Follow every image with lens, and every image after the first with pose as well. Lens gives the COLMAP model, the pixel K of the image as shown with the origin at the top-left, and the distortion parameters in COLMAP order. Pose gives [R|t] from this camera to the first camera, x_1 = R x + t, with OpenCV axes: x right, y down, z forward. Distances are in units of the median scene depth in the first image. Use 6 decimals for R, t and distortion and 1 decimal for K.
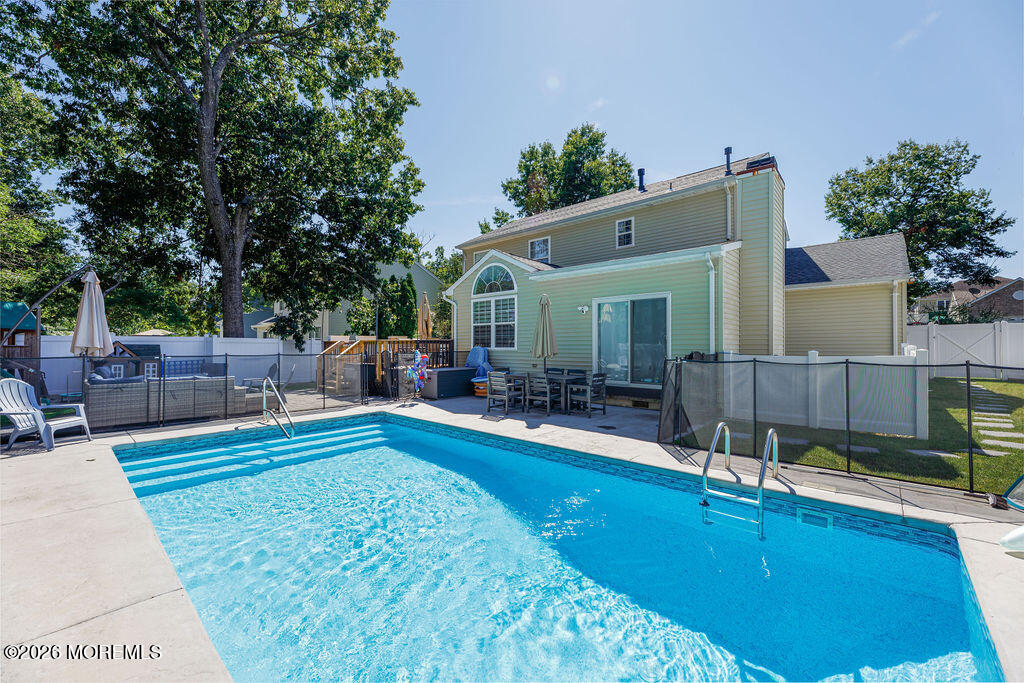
lens RADIAL K [[413.9, 0, 507.3], [0, 413.9, 345.3], [0, 0, 1]] dist [-0.000373, -0.000317]
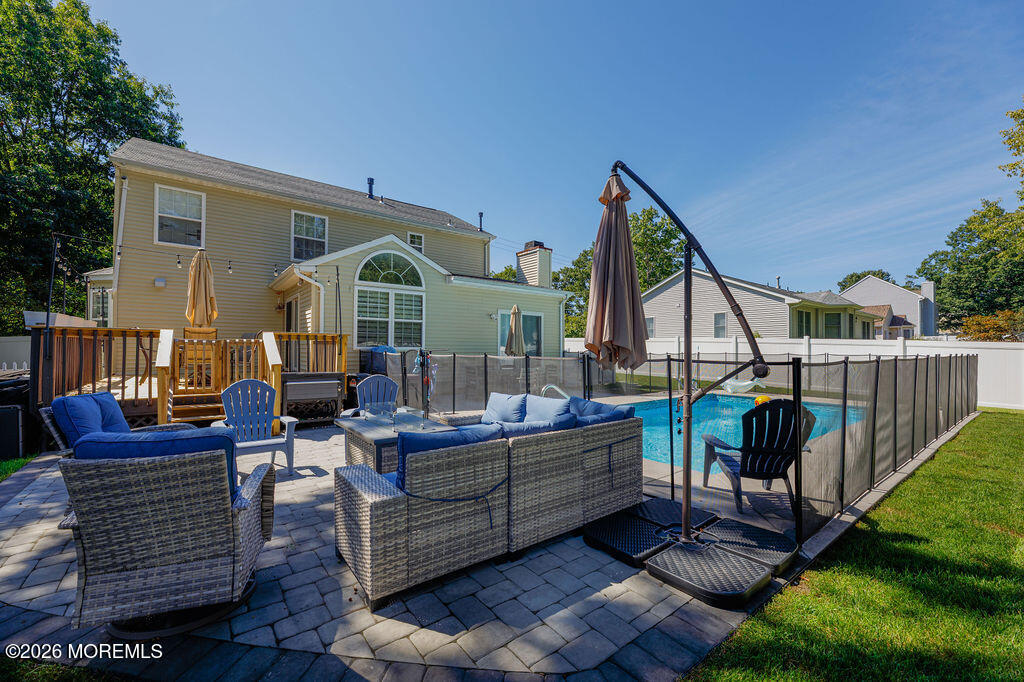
lens RADIAL K [[413.9, 0, 517.9], [0, 413.9, 344.1], [0, 0, 1]] dist [-0.000373, -0.000317]
pose [[0.161427, 0.011589, 0.986817, -0.613854], [-0.010003, 0.999899, -0.010106, 0.004102], [-0.986834, -0.008240, 0.161526, 0.428091]]
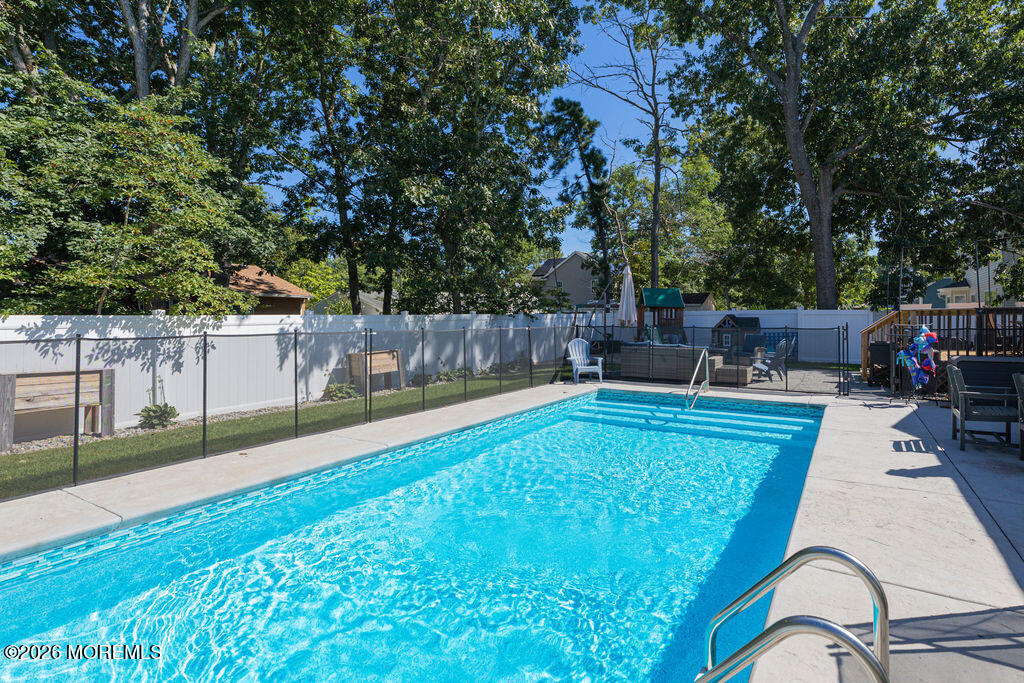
lens RADIAL K [[478.6, 0, 594.9], [0, 478.6, 319.5], [0, 0, 1]] dist [-0.003080, -0.001044]
pose [[0.251318, 0.001140, -0.967904, 0.234461], [0.008063, 0.999962, 0.003271, -0.001987], [0.967871, -0.008626, 0.251299, 0.197603]]
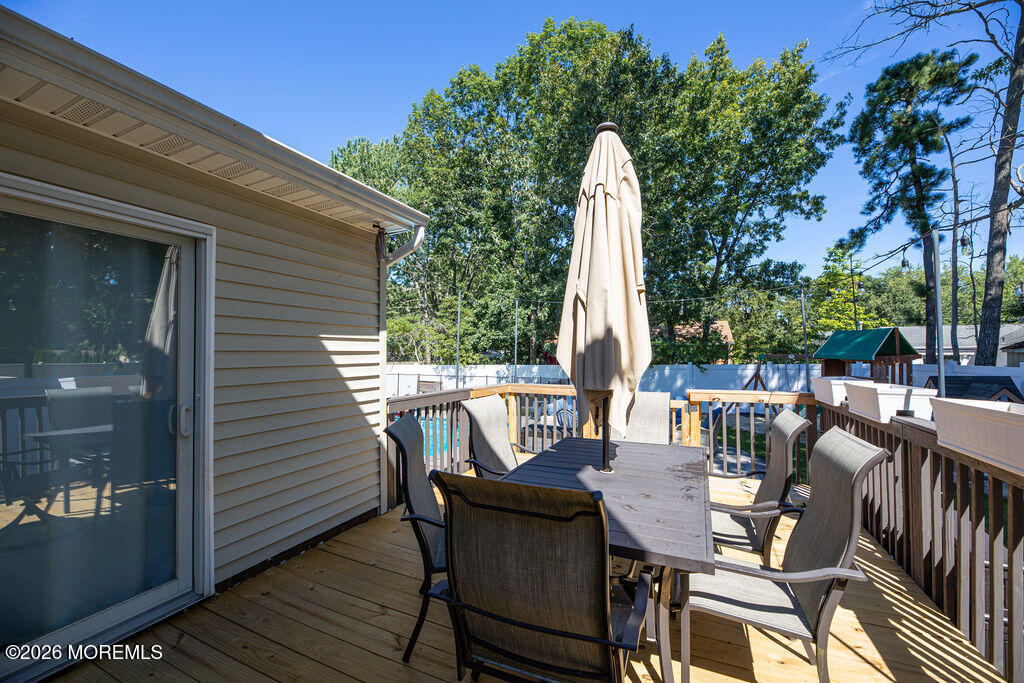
lens RADIAL K [[415.0, 0, 506.0], [0, 415.0, 347.5], [0, 0, 1]] dist [-0.002053, -0.000045]
pose [[-0.954887, -0.003624, -0.296949, -0.098612], [0.001920, 0.999829, -0.018376, -0.033347], [0.296965, -0.018118, -0.954717, 1.025249]]
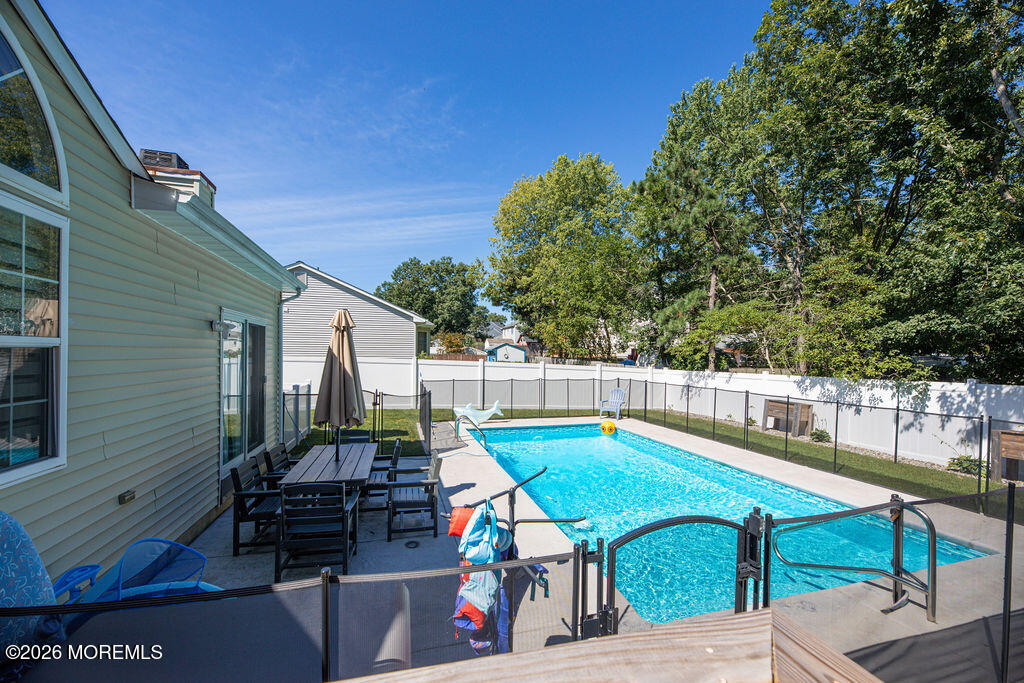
lens RADIAL K [[413.9, 0, 509.8], [0, 413.9, 351.9], [0, 0, 1]] dist [-0.000373, -0.000317]
pose [[-0.850286, -0.004820, 0.526299, -0.206151], [-0.012127, 0.999872, -0.010435, -0.034474], [-0.526181, -0.015255, -0.850236, 0.727544]]
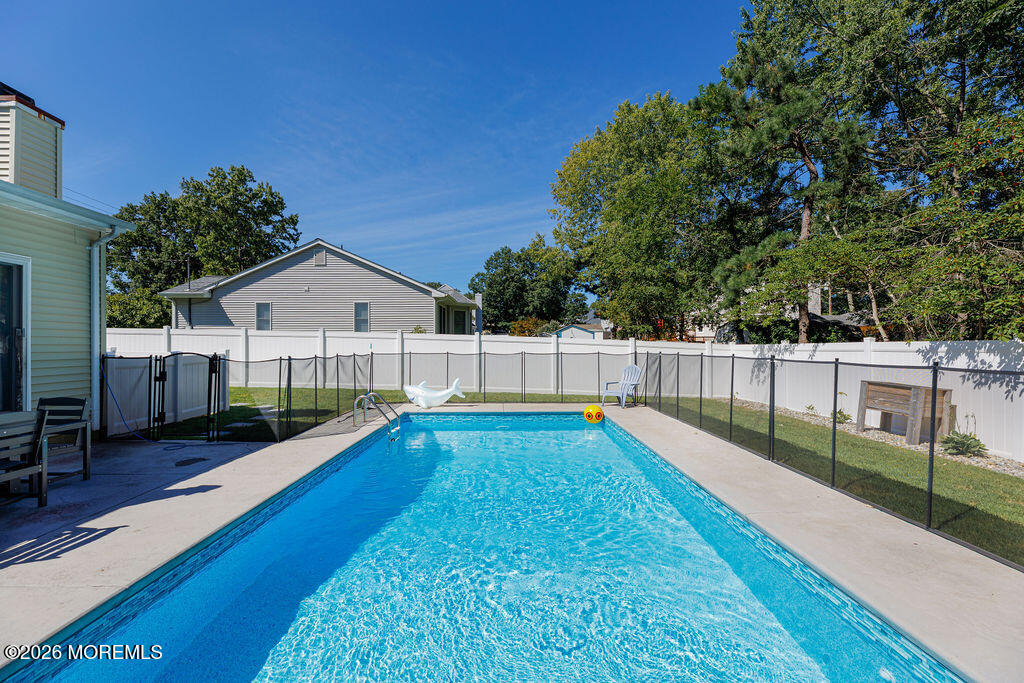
lens RADIAL K [[413.9, 0, 508.6], [0, 413.9, 344.4], [0, 0, 1]] dist [-0.000373, -0.000317]
pose [[-0.678757, 0.002979, 0.734357, -0.275364], [-0.002627, 0.999976, -0.006485, 0.000362], [-0.734358, -0.006331, -0.678732, 0.457530]]
